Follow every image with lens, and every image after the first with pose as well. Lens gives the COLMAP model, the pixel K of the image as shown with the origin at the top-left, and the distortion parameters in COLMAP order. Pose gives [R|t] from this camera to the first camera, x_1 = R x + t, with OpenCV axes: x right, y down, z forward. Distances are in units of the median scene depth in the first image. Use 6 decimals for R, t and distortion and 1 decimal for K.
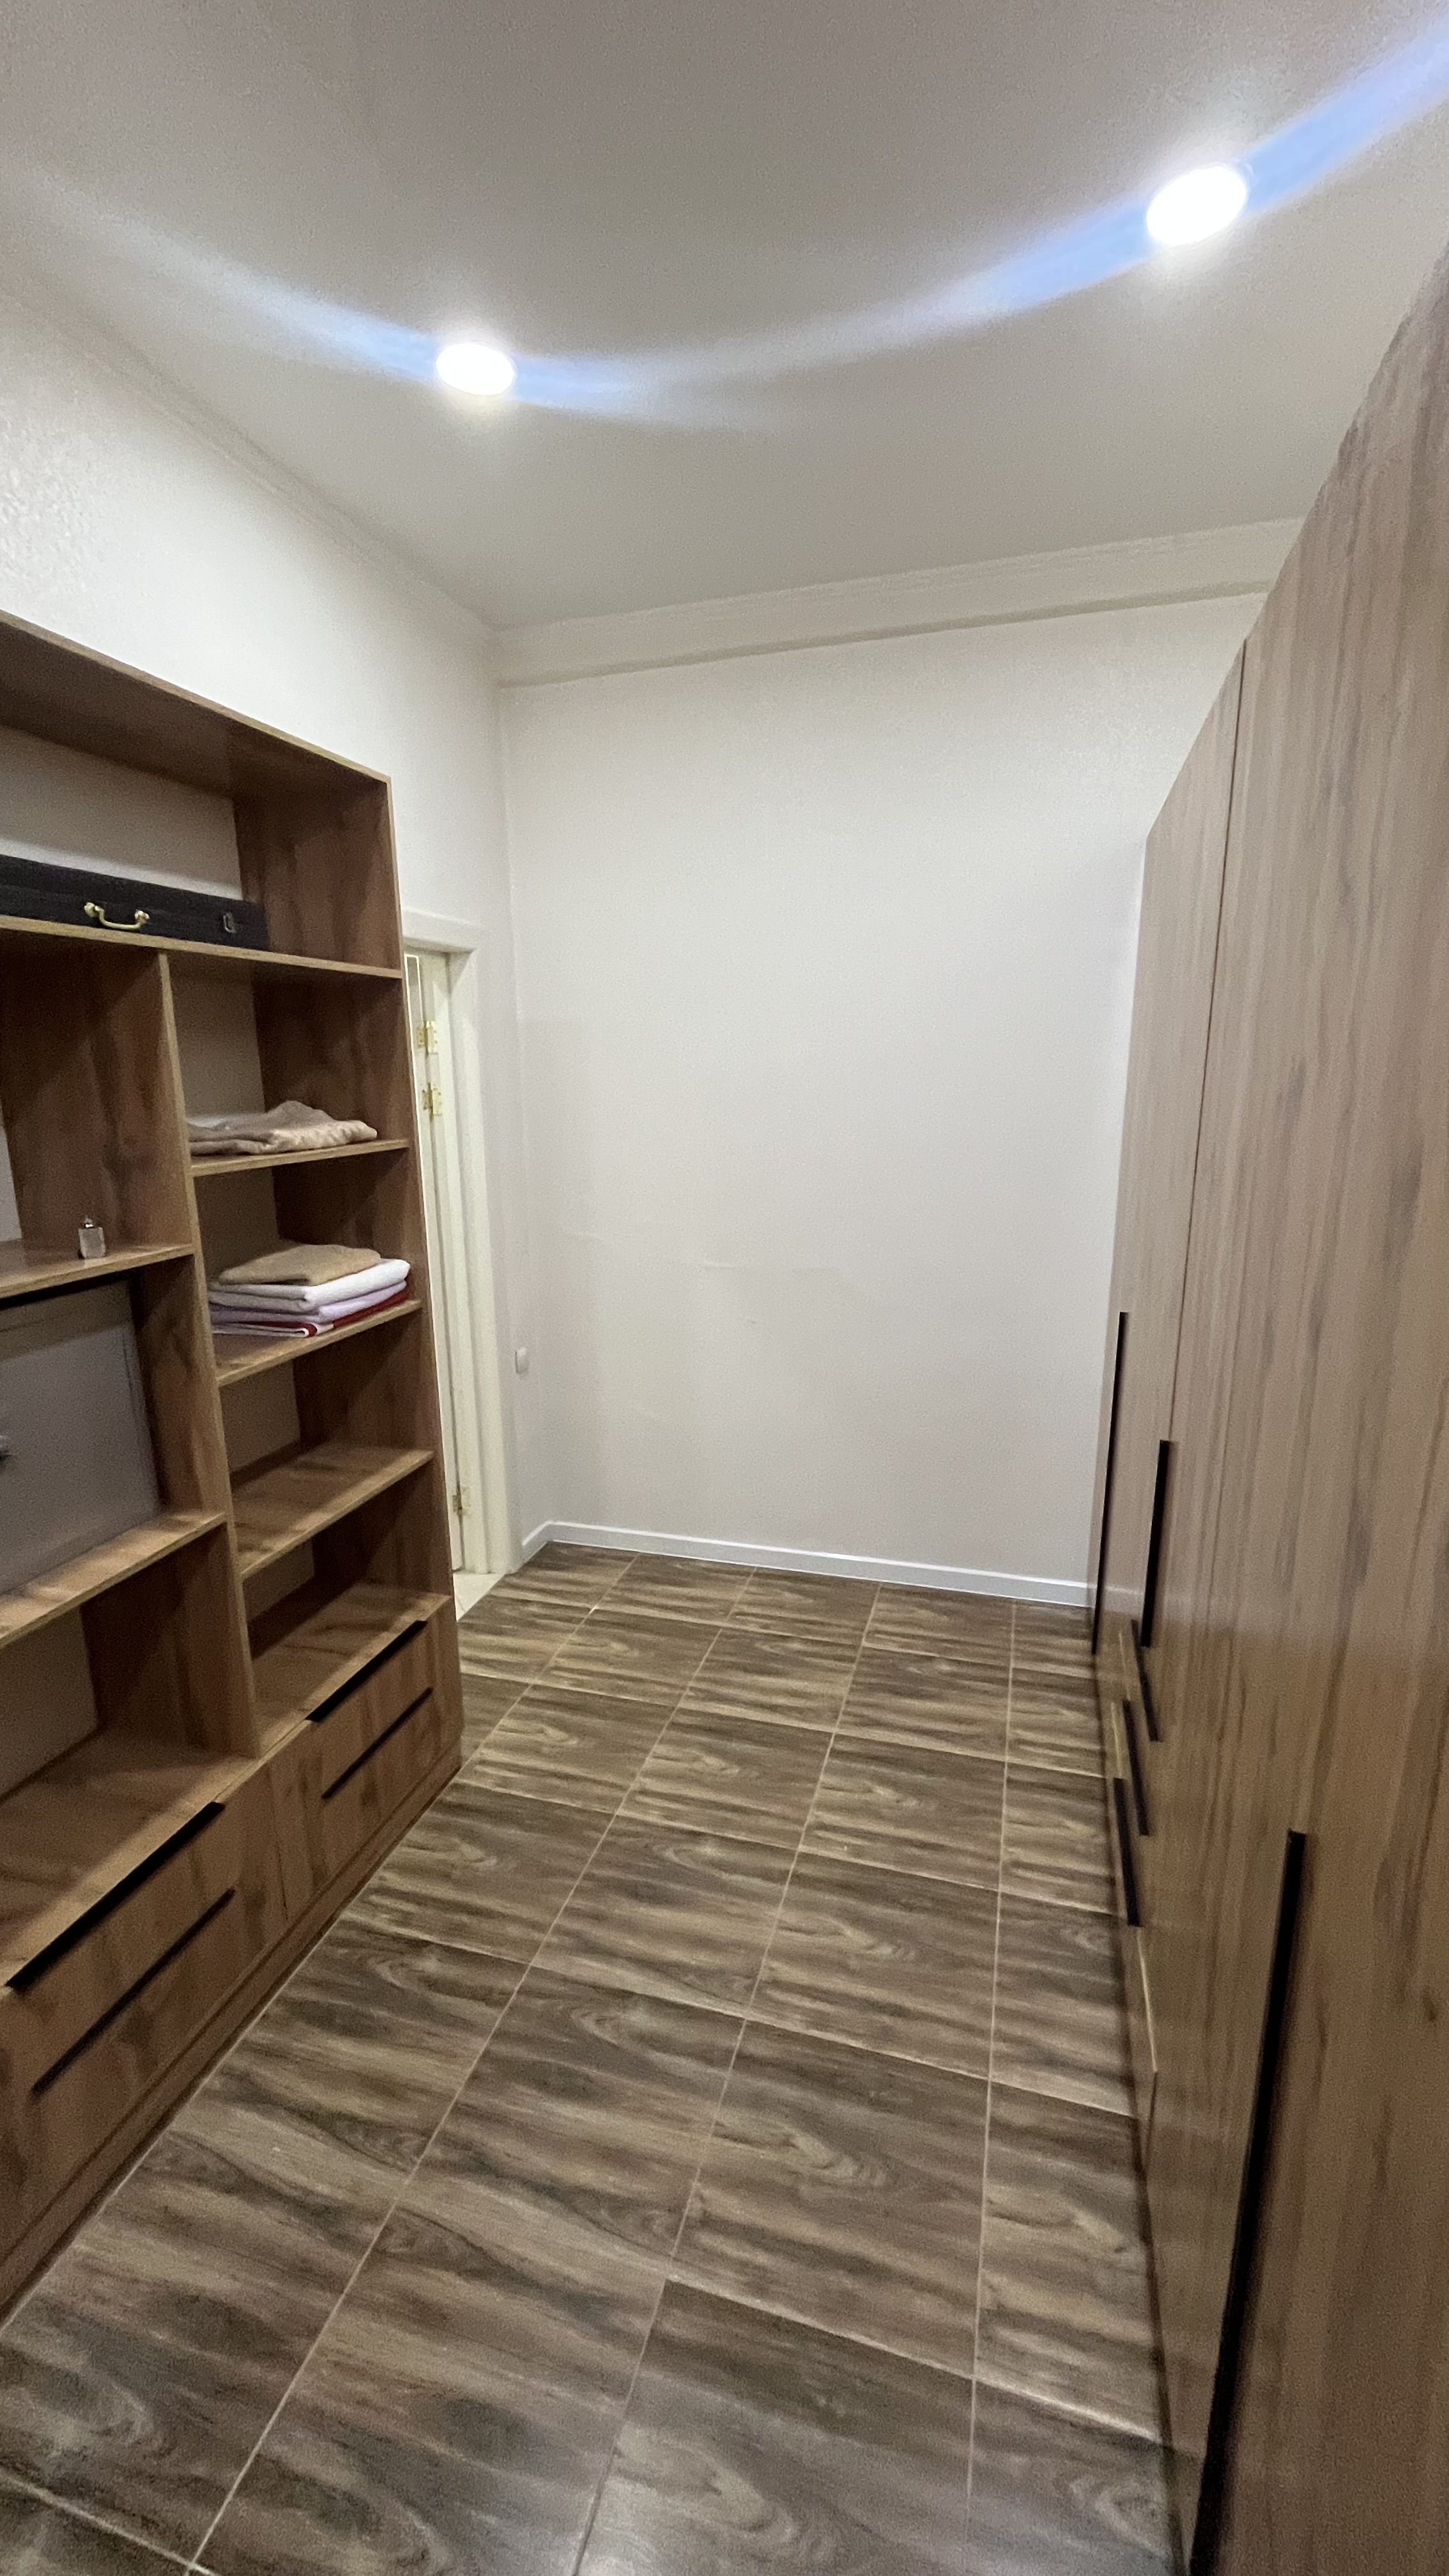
lens RADIAL K [[1044.5, 0, 719.6], [0, 1044.5, 1284.5], [0, 0, 1]] dist [-0.004151, 0.000141]
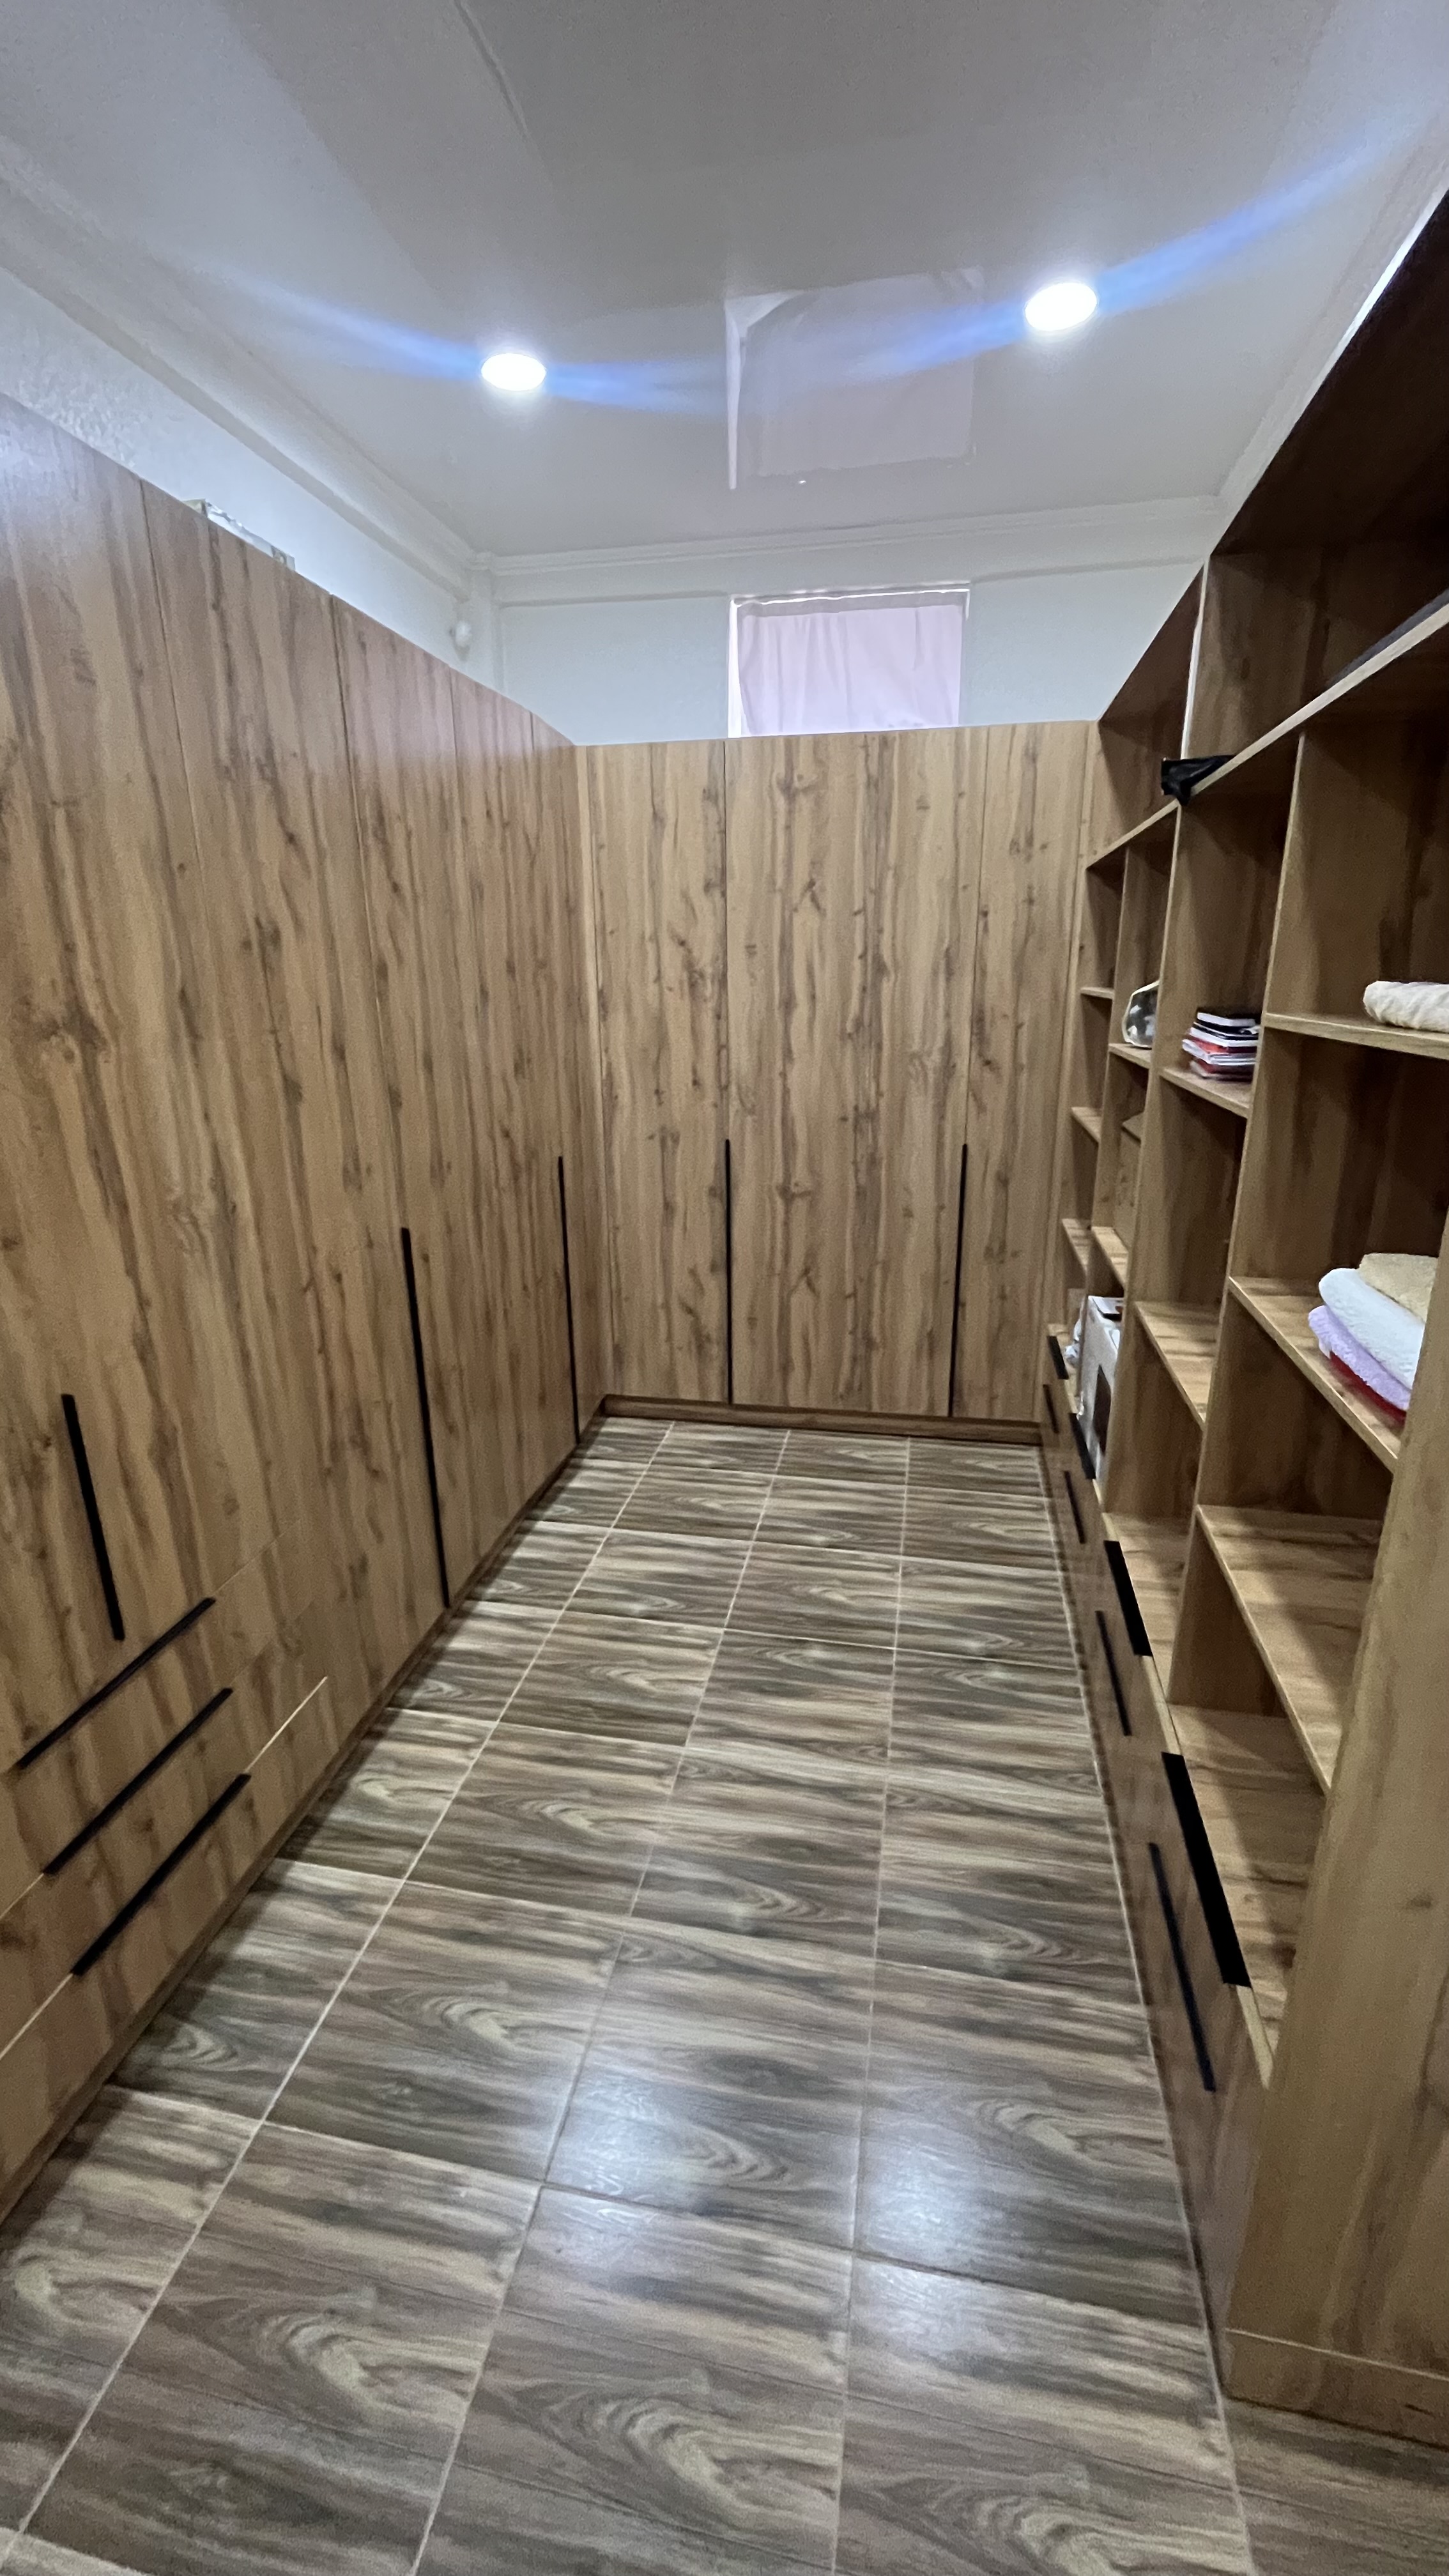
lens RADIAL K [[1044.5, 0, 719.6], [0, 1044.5, 1284.5], [0, 0, 1]] dist [-0.004151, 0.000141]
pose [[-0.995486, 0.049563, -0.080938, -0.010414], [0.003901, 0.873457, 0.486886, -0.290276], [0.094828, 0.484373, -0.869707, 1.595287]]
